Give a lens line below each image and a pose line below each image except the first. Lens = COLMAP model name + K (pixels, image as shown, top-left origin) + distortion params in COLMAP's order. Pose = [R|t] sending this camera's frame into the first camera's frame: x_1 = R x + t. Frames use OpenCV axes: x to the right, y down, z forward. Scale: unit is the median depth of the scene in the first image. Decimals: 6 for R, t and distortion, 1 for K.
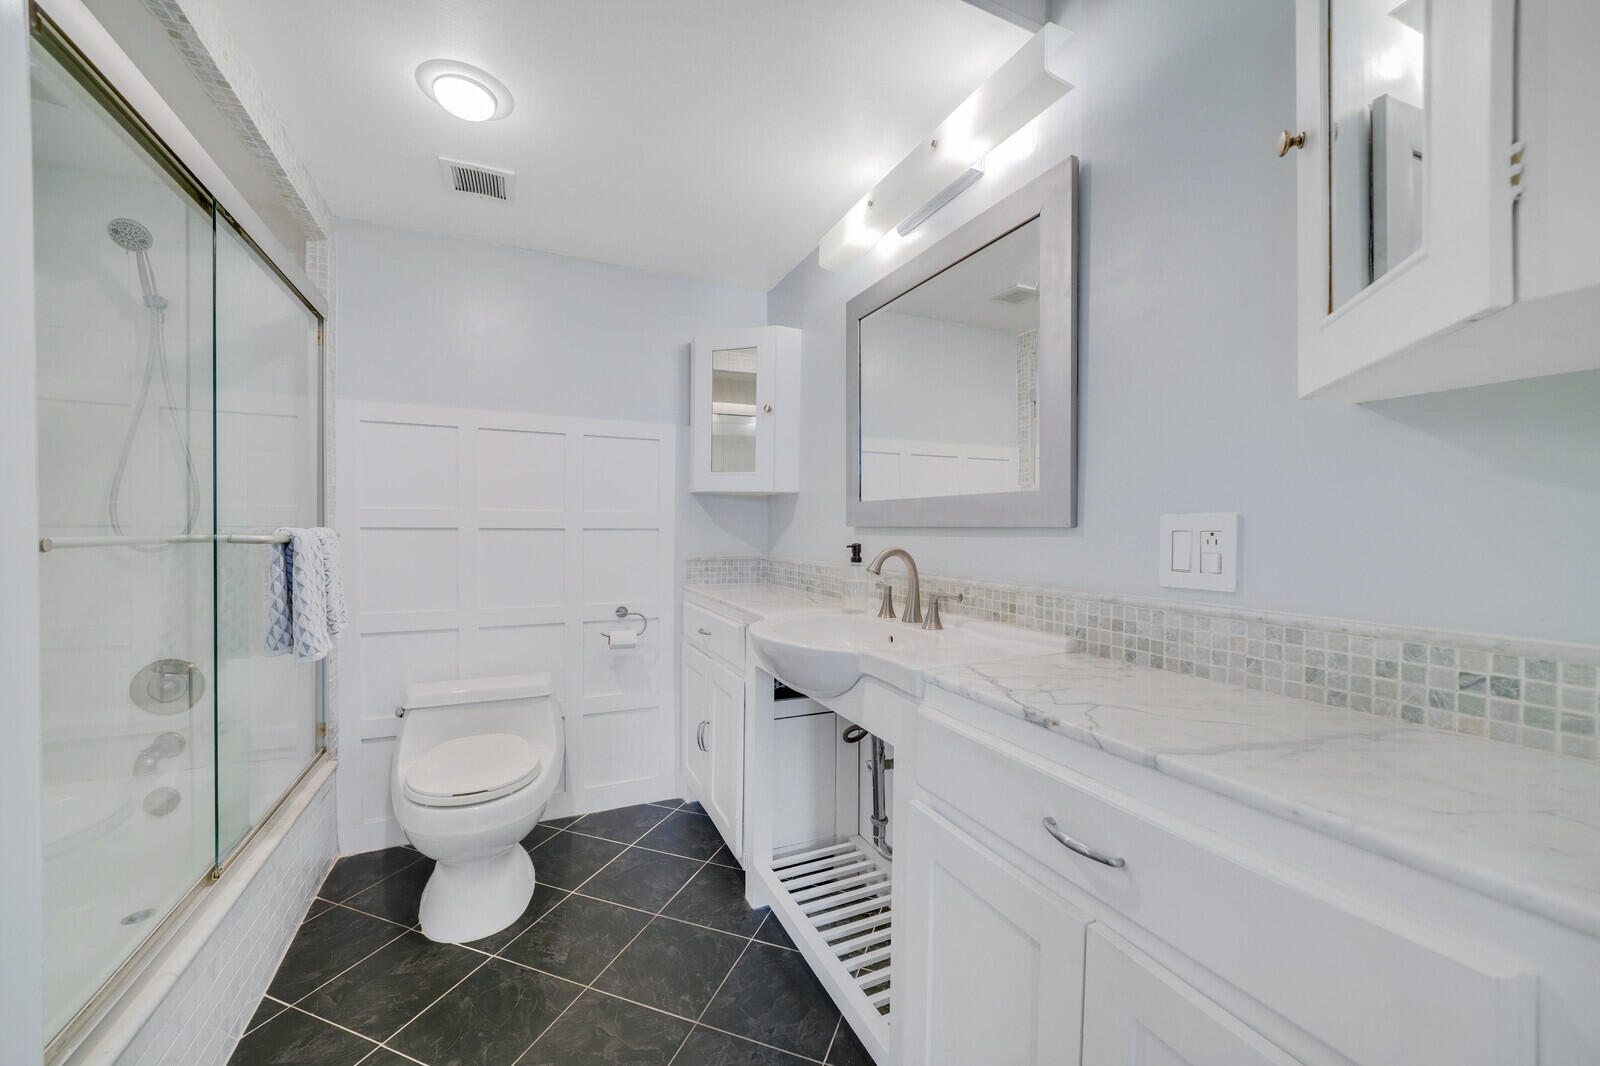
lens RADIAL K [[601.0, 0, 785.1], [0, 601.0, 531.6], [0, 0, 1]] dist [-0.013269, 0.004322]
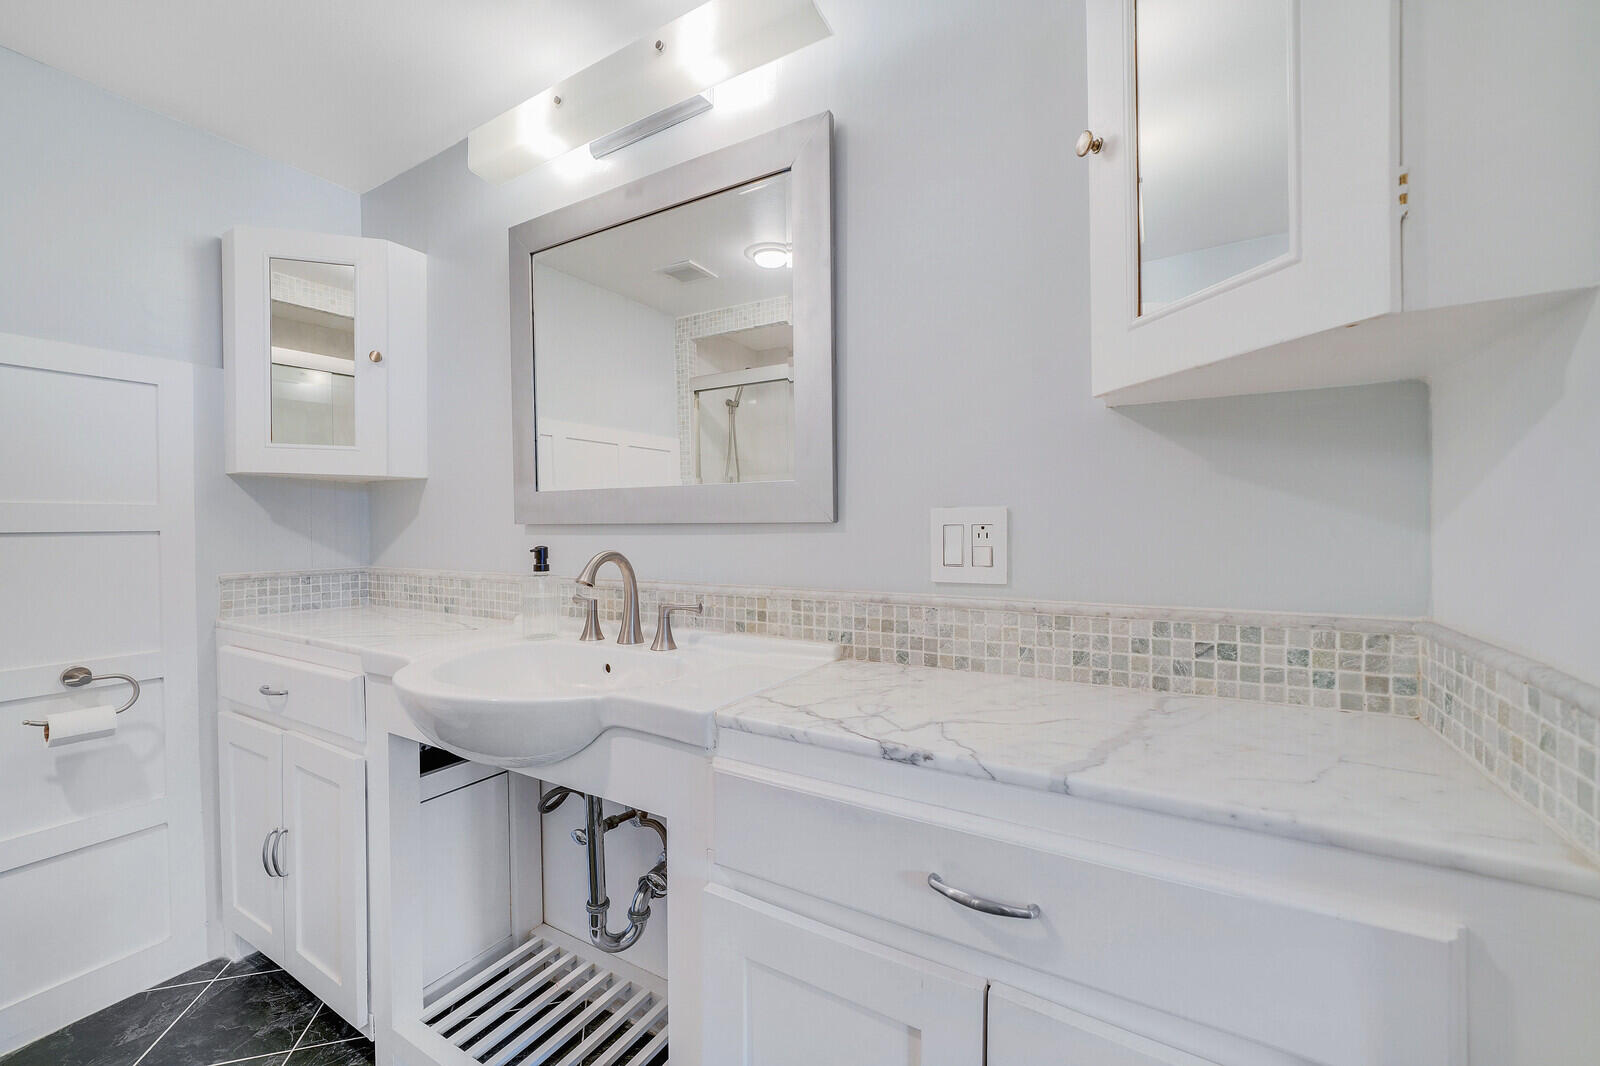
lens RADIAL K [[642.8, 0, 800.0], [0, 642.8, 533.0], [0, 0, 1]] dist [-0.002680, 0.000293]
pose [[0.819324, -0.018276, 0.573039, -0.134870], [0.014542, 0.999833, 0.011095, -0.002910], [-0.573146, -0.000757, 0.819453, 0.248189]]
